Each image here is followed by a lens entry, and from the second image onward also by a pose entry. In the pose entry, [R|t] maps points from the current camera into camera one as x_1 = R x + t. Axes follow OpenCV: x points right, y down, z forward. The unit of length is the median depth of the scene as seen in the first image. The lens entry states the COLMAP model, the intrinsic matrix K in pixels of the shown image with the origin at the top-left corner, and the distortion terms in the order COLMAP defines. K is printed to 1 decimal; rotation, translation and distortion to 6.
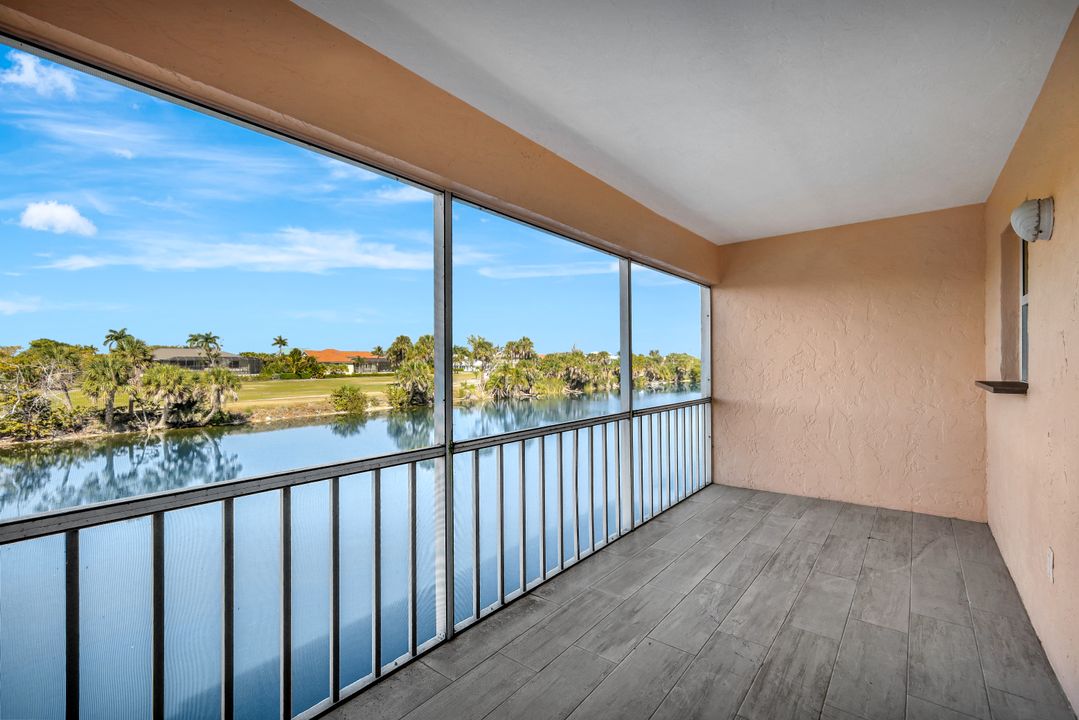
lens RADIAL K [[474.6, 0, 532.8], [0, 474.6, 359.1], [0, 0, 1]] dist [-0.002834, -0.000070]
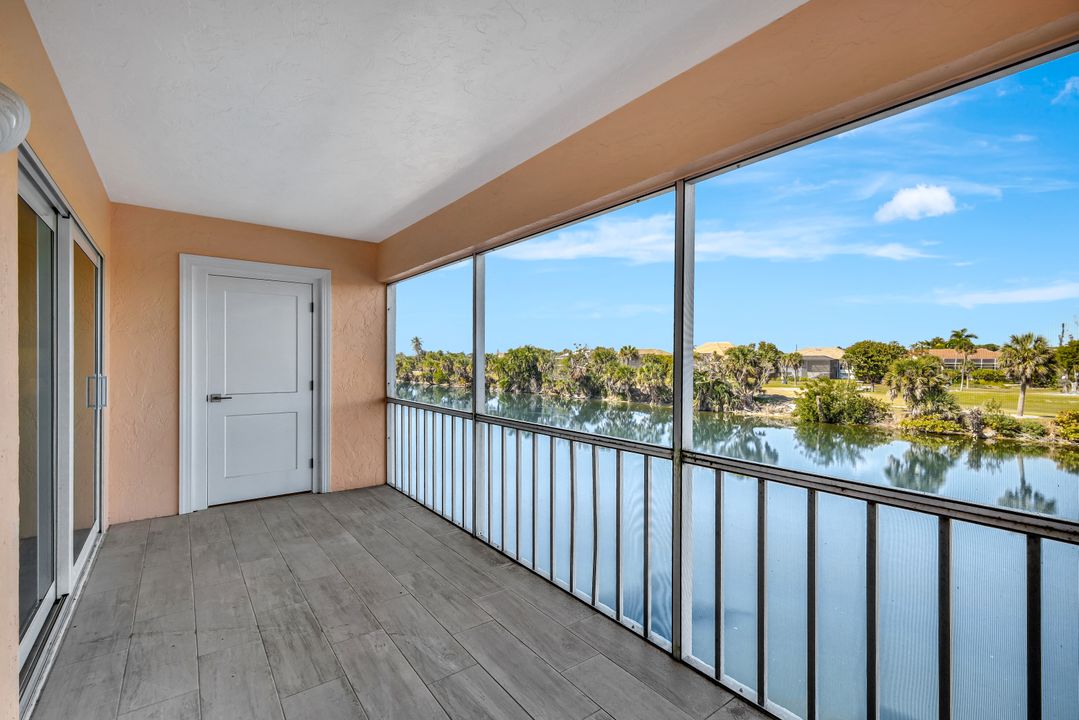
lens RADIAL K [[474.6, 0, 544.7], [0, 474.6, 360.0], [0, 0, 1]] dist [-0.002834, -0.000070]
pose [[-0.225132, 0.004238, -0.974319, 1.178313], [-0.002241, 0.999986, 0.004868, -0.003738], [0.974326, 0.003280, -0.225119, 1.426703]]
